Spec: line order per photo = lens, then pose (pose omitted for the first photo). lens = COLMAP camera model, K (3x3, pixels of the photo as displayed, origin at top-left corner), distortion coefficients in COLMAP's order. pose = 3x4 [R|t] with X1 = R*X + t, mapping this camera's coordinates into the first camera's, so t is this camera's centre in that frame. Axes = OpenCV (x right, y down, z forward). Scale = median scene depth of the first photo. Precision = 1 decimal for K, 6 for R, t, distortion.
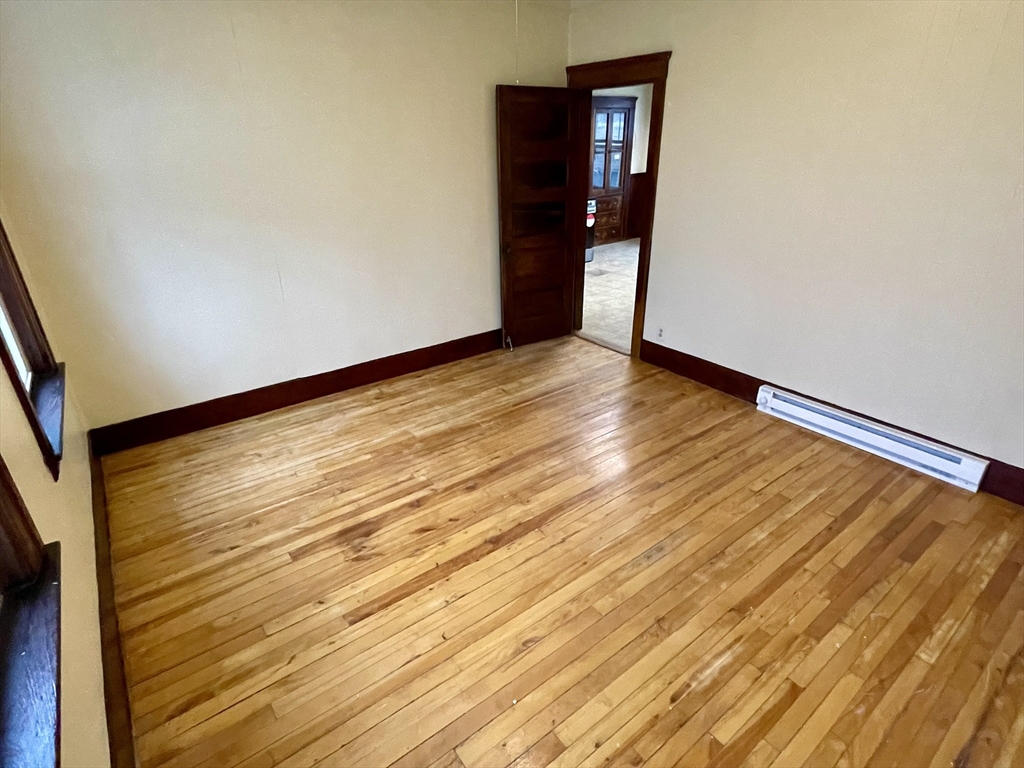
lens RADIAL K [[544.3, 0, 515.6], [0, 544.3, 379.5], [0, 0, 1]] dist [0.000052, -0.000499]
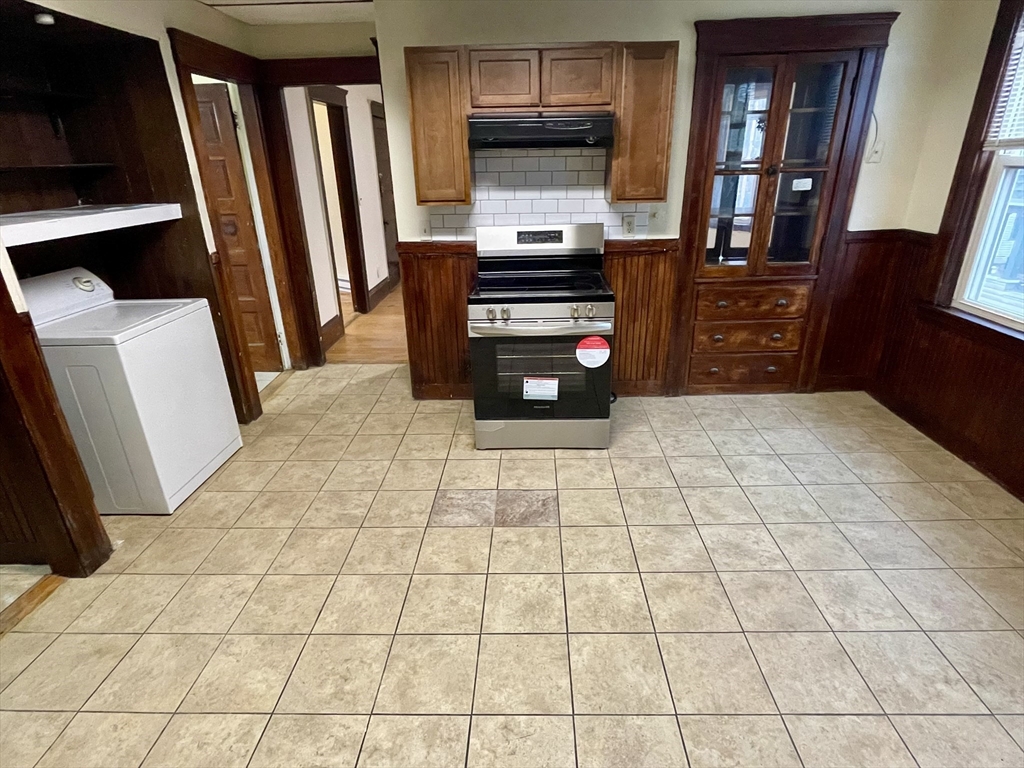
lens RADIAL K [[543.5, 0, 517.1], [0, 543.5, 381.4], [0, 0, 1]] dist [-0.001449, -0.001022]
pose [[0.778456, 0.237694, -0.580954, 0.696525], [-0.249144, 0.966506, 0.061597, -0.621348], [0.576136, 0.096790, 0.811602, 1.470679]]
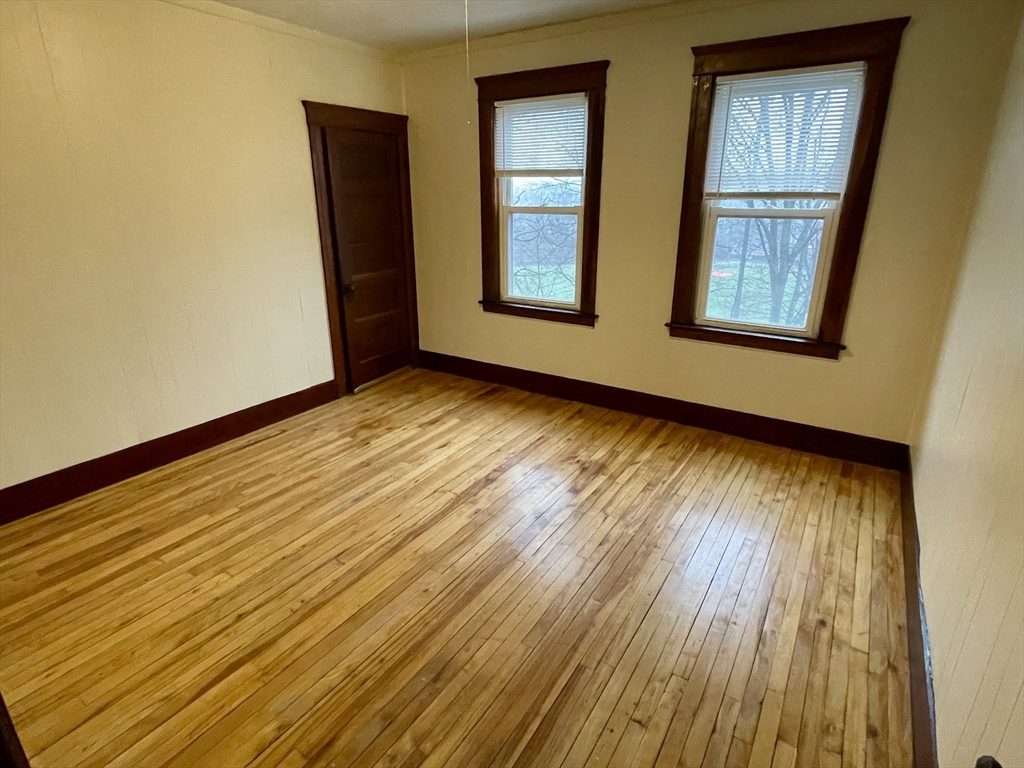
lens RADIAL K [[544.3, 0, 515.6], [0, 544.3, 379.5], [0, 0, 1]] dist [0.000052, -0.000499]
pose [[-0.941395, 0.119133, -0.315568, 0.195595], [-0.126747, 0.742053, 0.658249, -0.512799], [0.312587, 0.659670, -0.683465, 1.229144]]
